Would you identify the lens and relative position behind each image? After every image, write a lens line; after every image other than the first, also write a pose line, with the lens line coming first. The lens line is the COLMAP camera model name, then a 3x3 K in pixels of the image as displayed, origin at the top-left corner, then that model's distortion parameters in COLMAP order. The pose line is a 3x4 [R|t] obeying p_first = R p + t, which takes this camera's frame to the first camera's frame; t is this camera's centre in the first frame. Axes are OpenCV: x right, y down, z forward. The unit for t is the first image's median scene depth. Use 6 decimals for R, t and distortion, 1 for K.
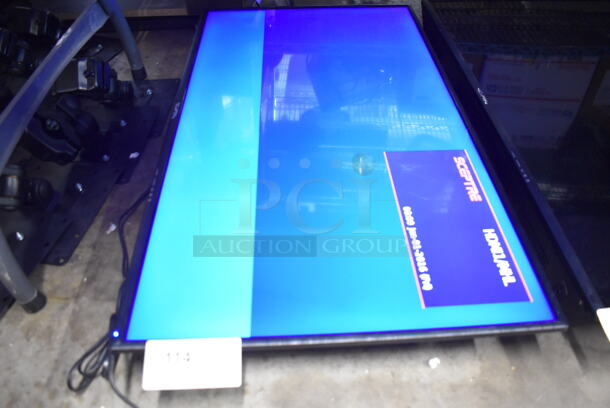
lens RADIAL K [[462.9, 0, 306.5], [0, 462.9, 216.9], [0, 0, 1]] dist [-0.055765, 0.001253]
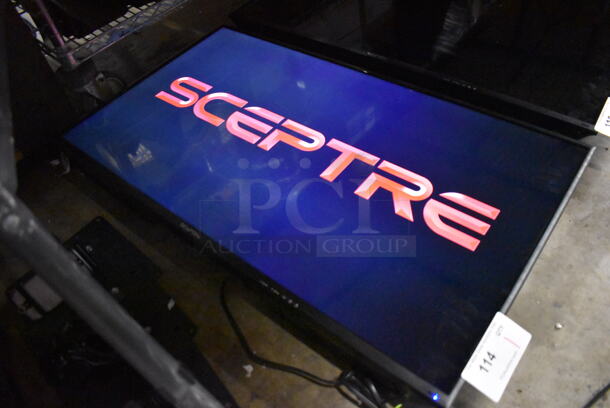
lens RADIAL K [[462.9, 0, 306.5], [0, 462.9, 216.9], [0, 0, 1]] dist [-0.055765, 0.001253]
pose [[0.655364, -0.625193, 0.423831, -0.523584], [0.622135, 0.765008, 0.166466, -0.272209], [-0.428307, 0.154584, 0.890313, 0.097224]]
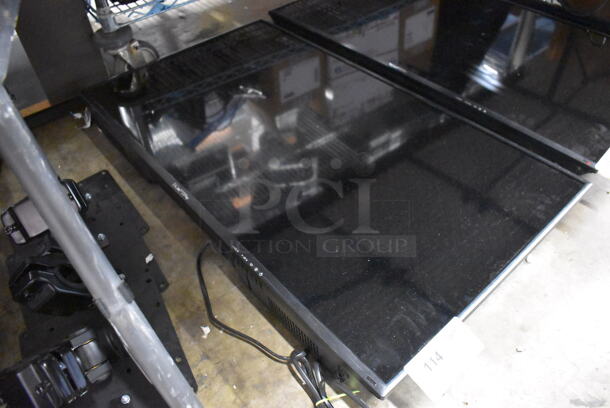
lens RADIAL K [[462.9, 0, 306.5], [0, 462.9, 216.9], [0, 0, 1]] dist [-0.055765, 0.001253]
pose [[0.780174, -0.469473, 0.413430, -0.519686], [0.476718, 0.874122, 0.093011, -0.157541], [-0.405054, 0.124525, 0.905773, 0.053756]]
